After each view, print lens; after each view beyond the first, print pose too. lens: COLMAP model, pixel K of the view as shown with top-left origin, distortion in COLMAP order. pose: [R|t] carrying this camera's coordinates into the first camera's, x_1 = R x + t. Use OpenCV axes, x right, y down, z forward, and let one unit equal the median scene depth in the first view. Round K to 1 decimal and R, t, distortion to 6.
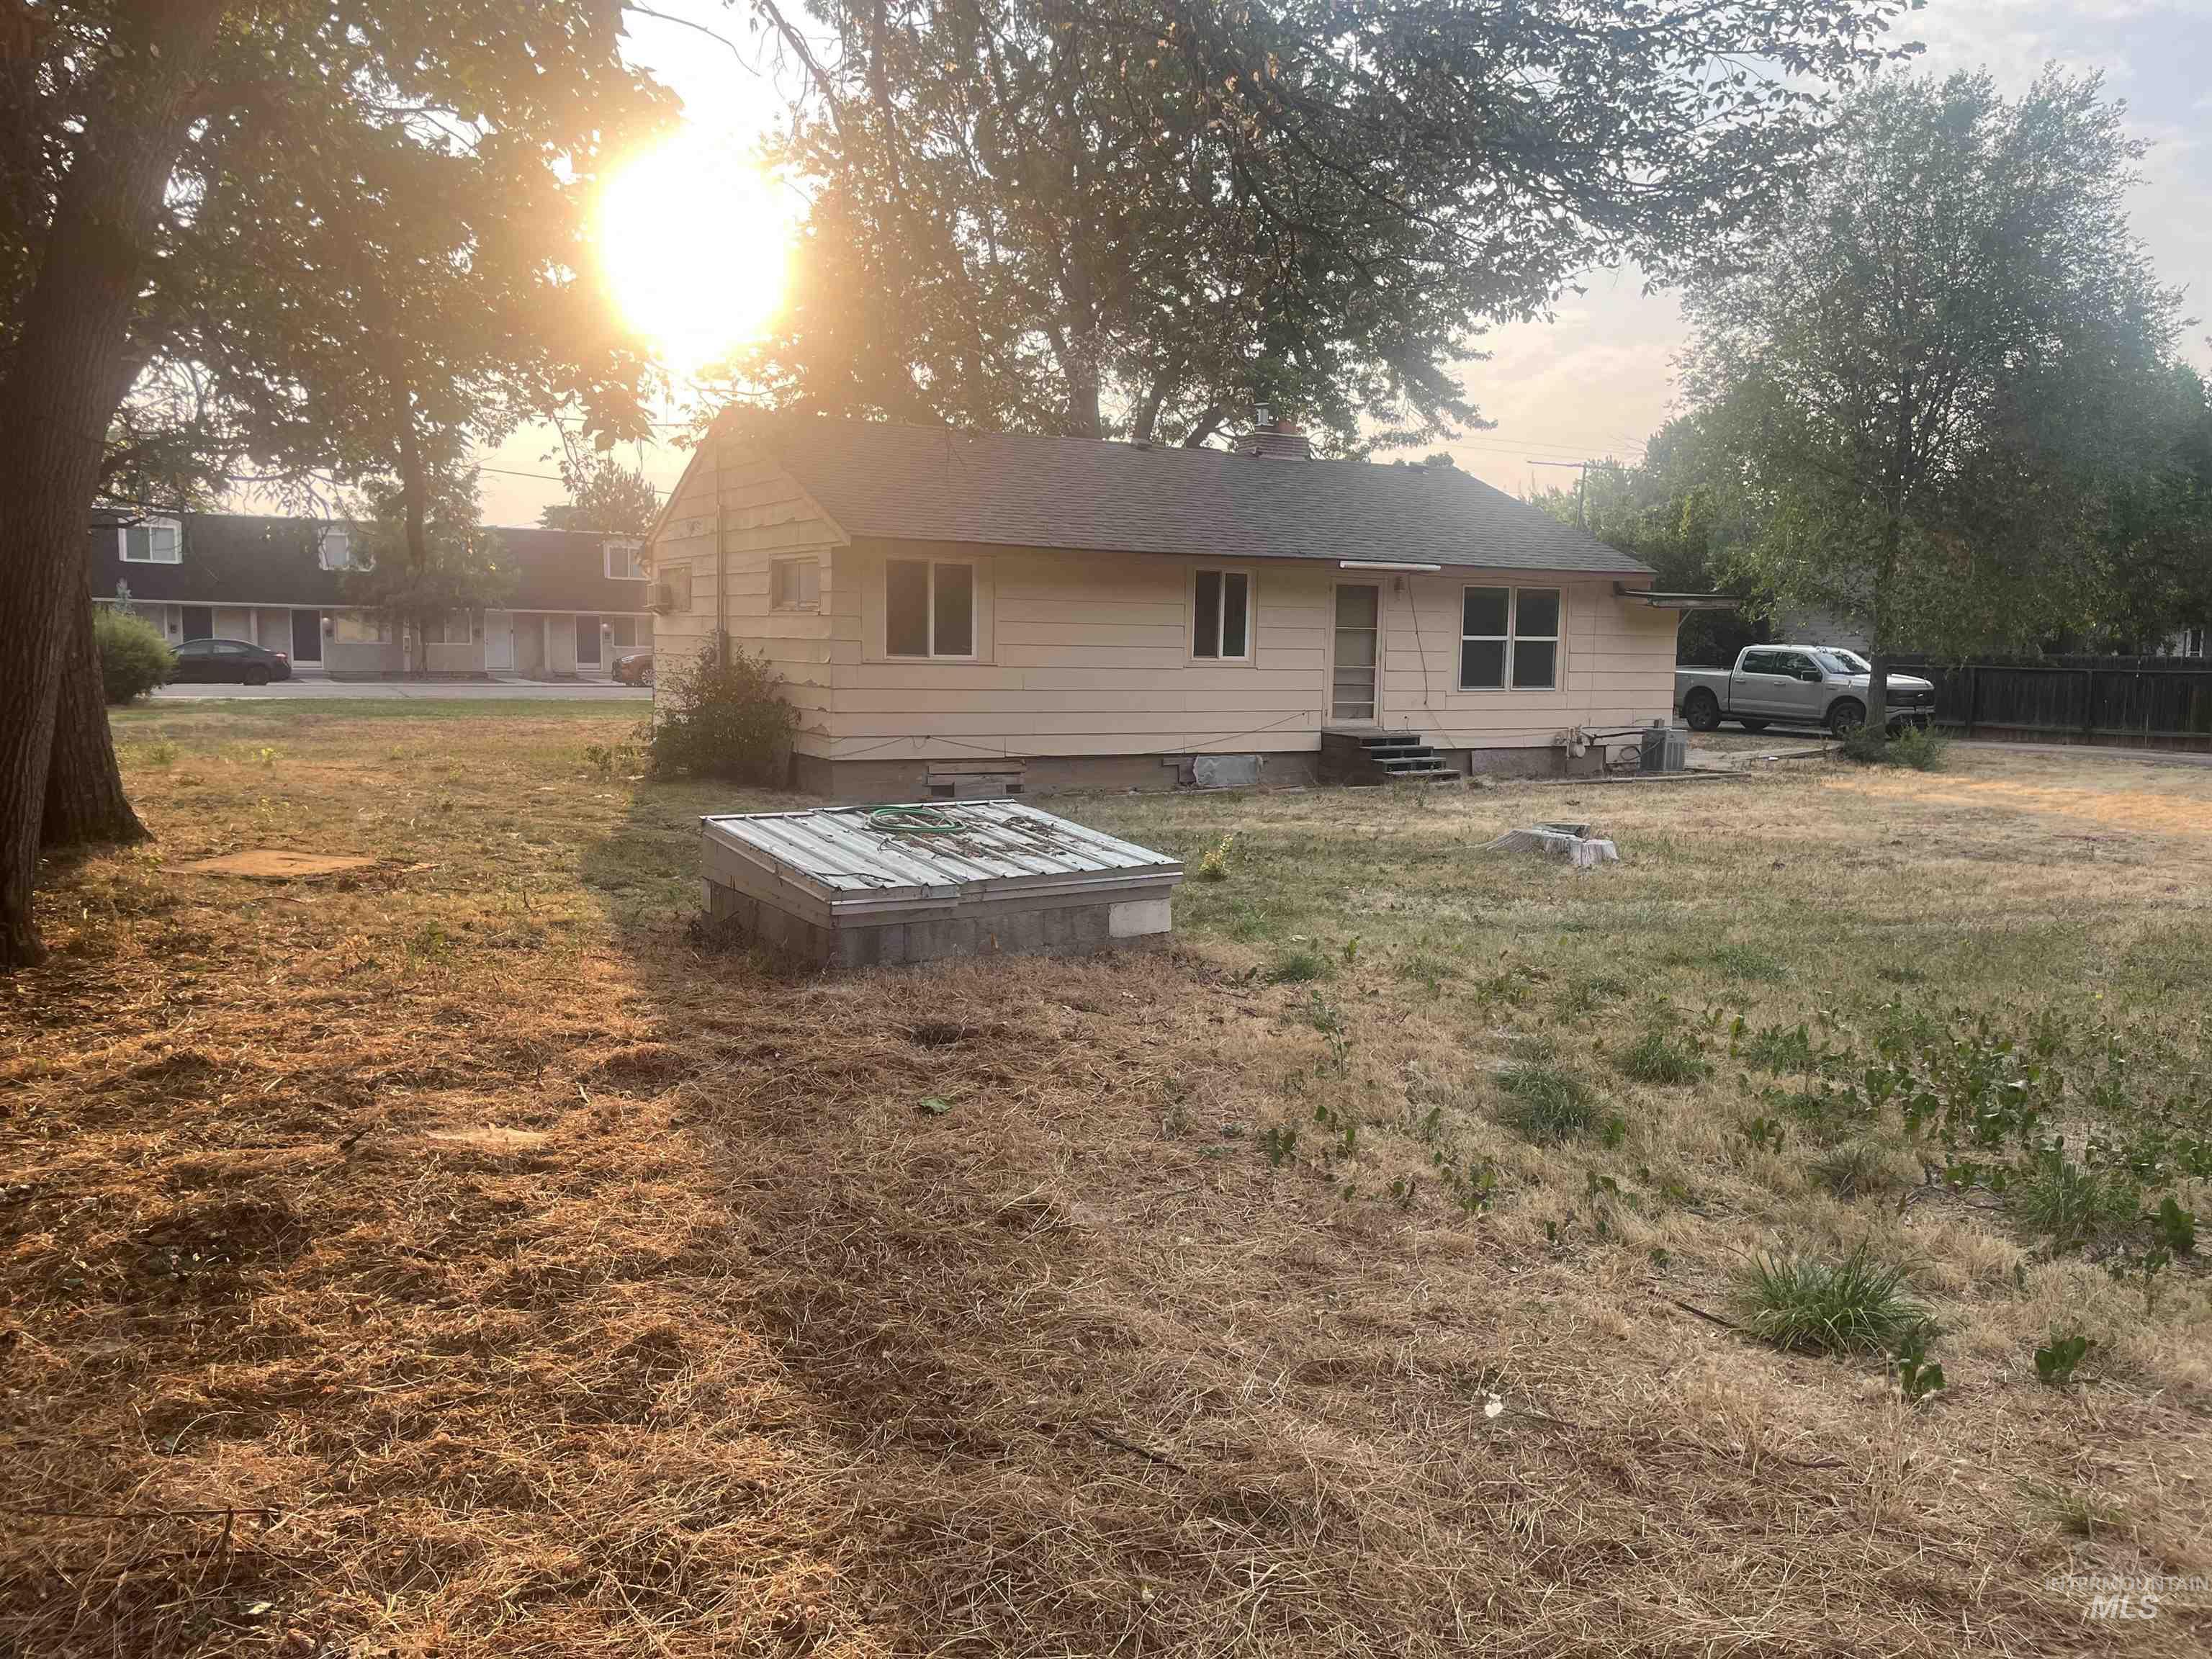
lens RADIAL K [[1667.4, 0, 1115.8], [0, 1667.4, 818.9], [0, 0, 1]] dist [0.010952, -0.003632]
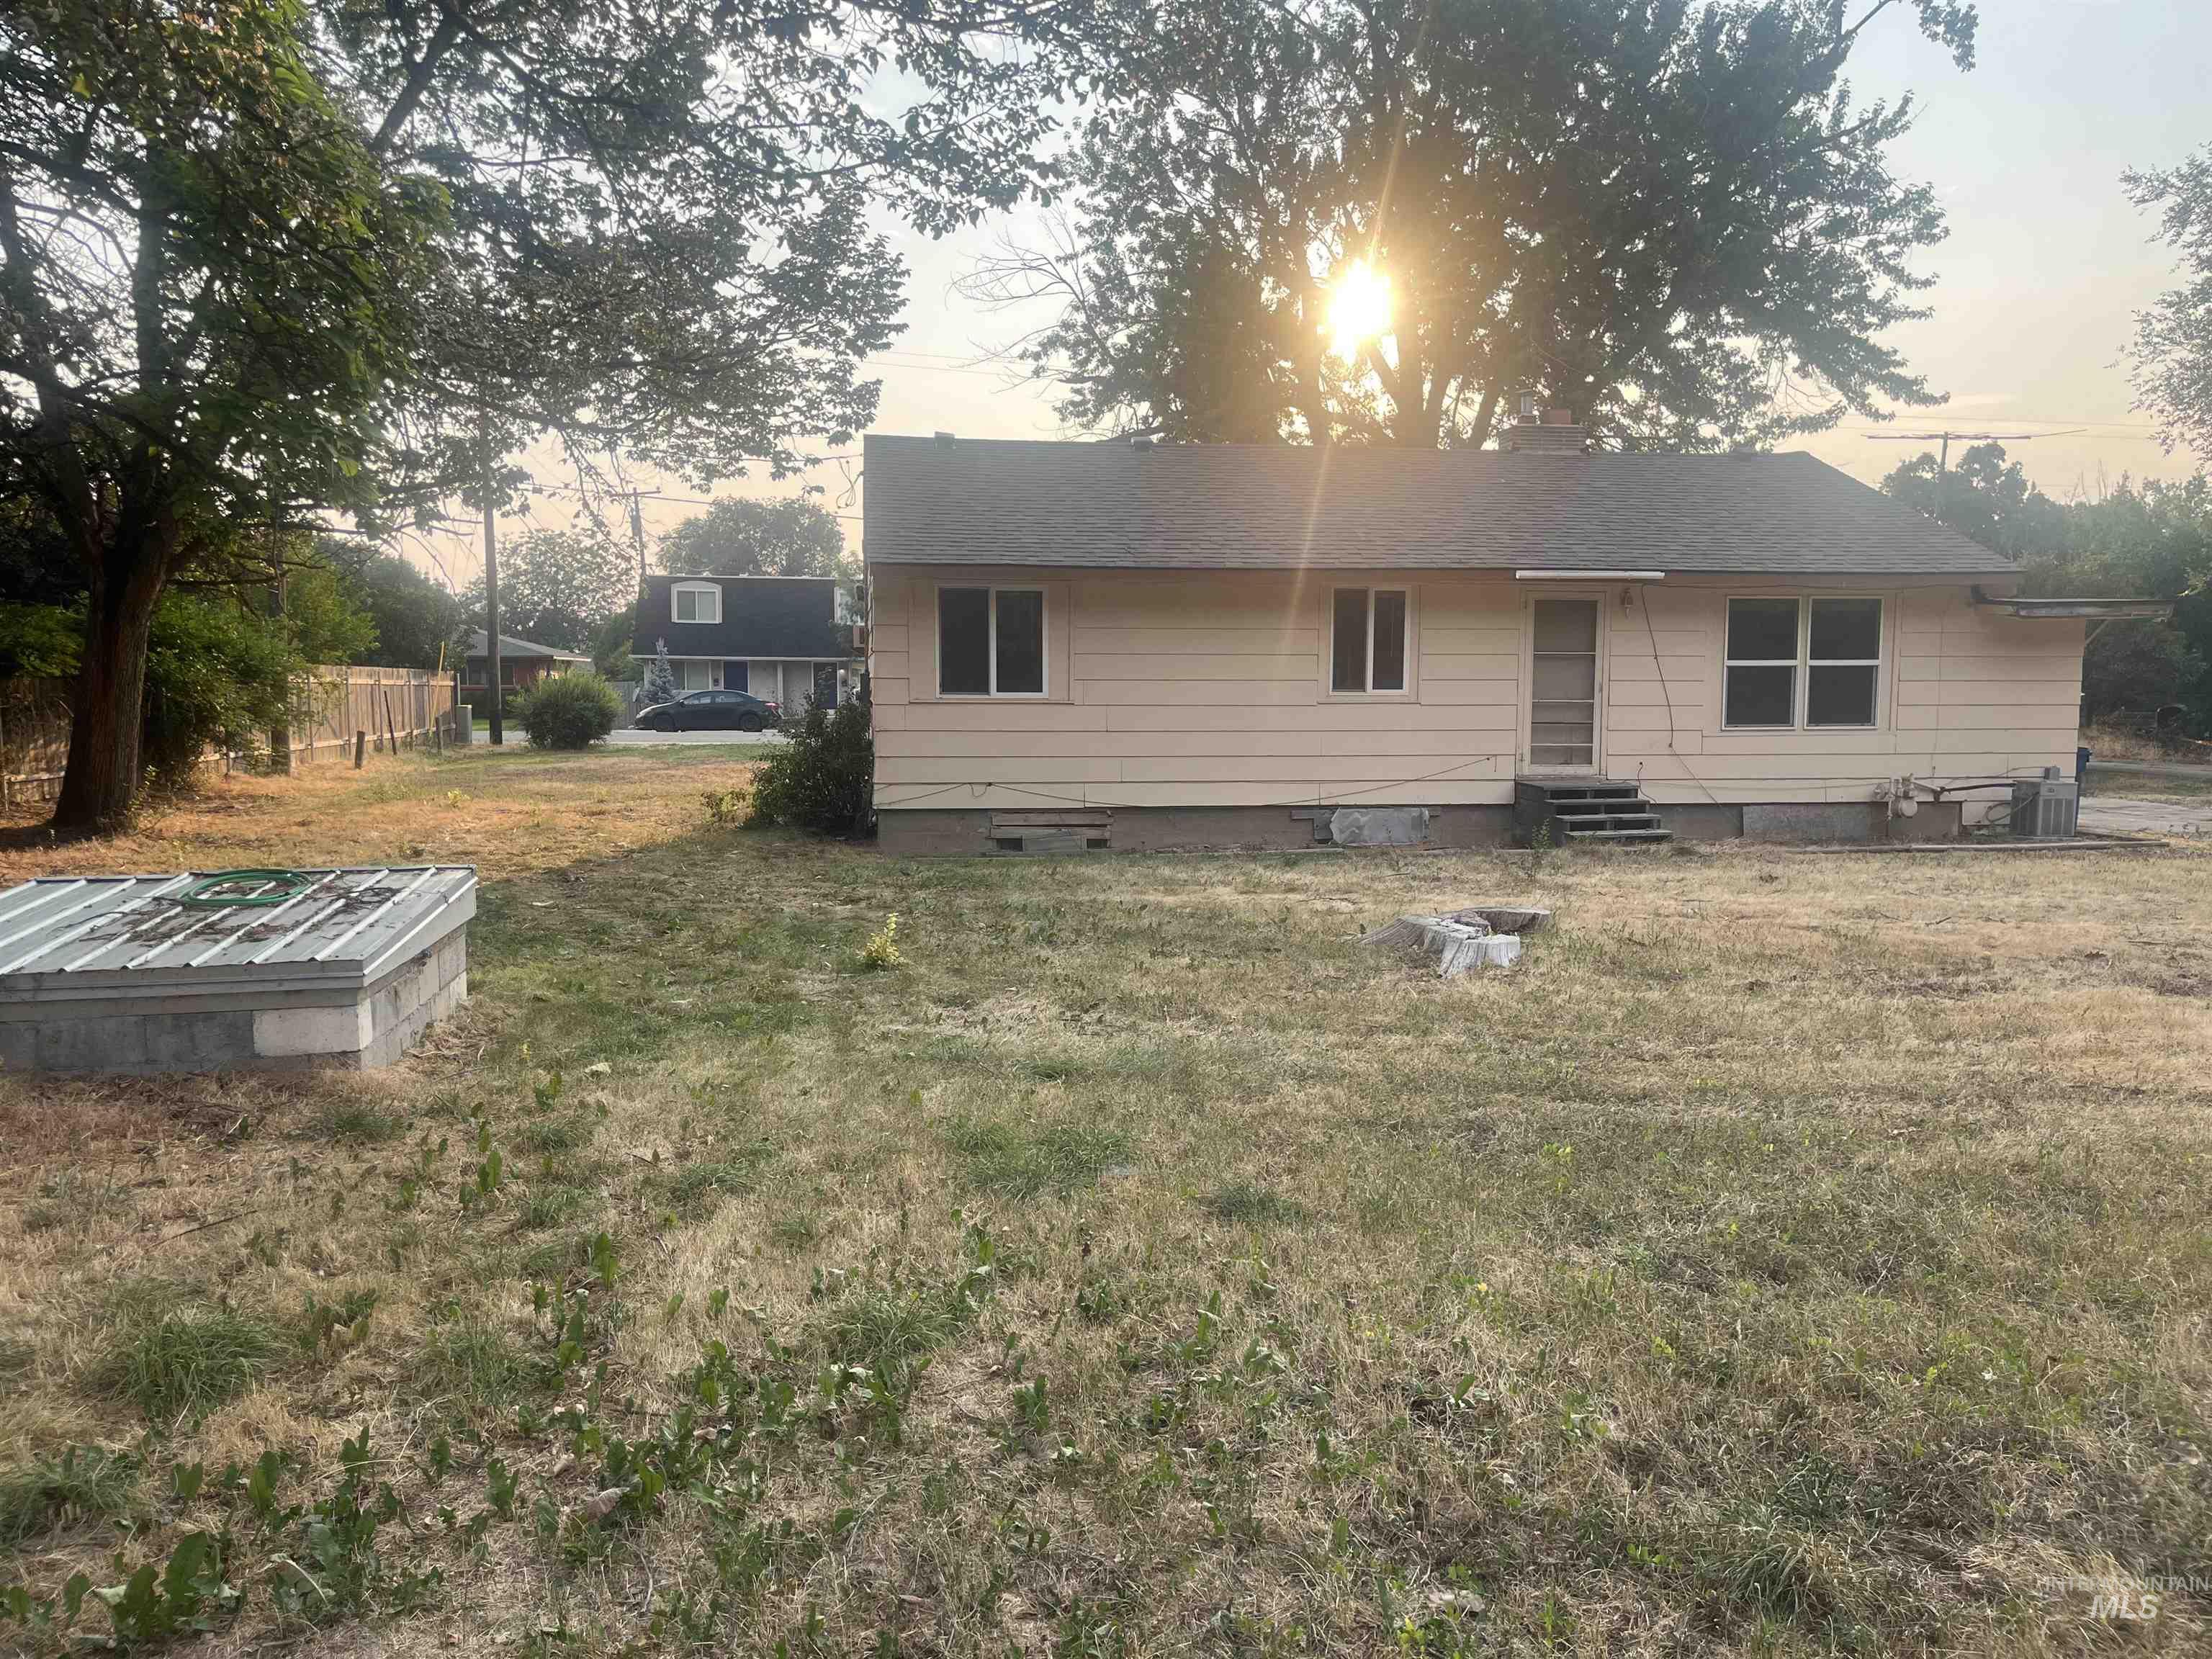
lens RADIAL K [[1667.4, 0, 1100.3], [0, 1667.4, 839.5], [0, 0, 1]] dist [0.010952, -0.003632]
pose [[0.927298, 0.019941, -0.373792, 0.227924], [-0.025215, 0.999640, -0.009222, -0.010321], [0.373473, 0.017977, 0.927467, 0.158529]]
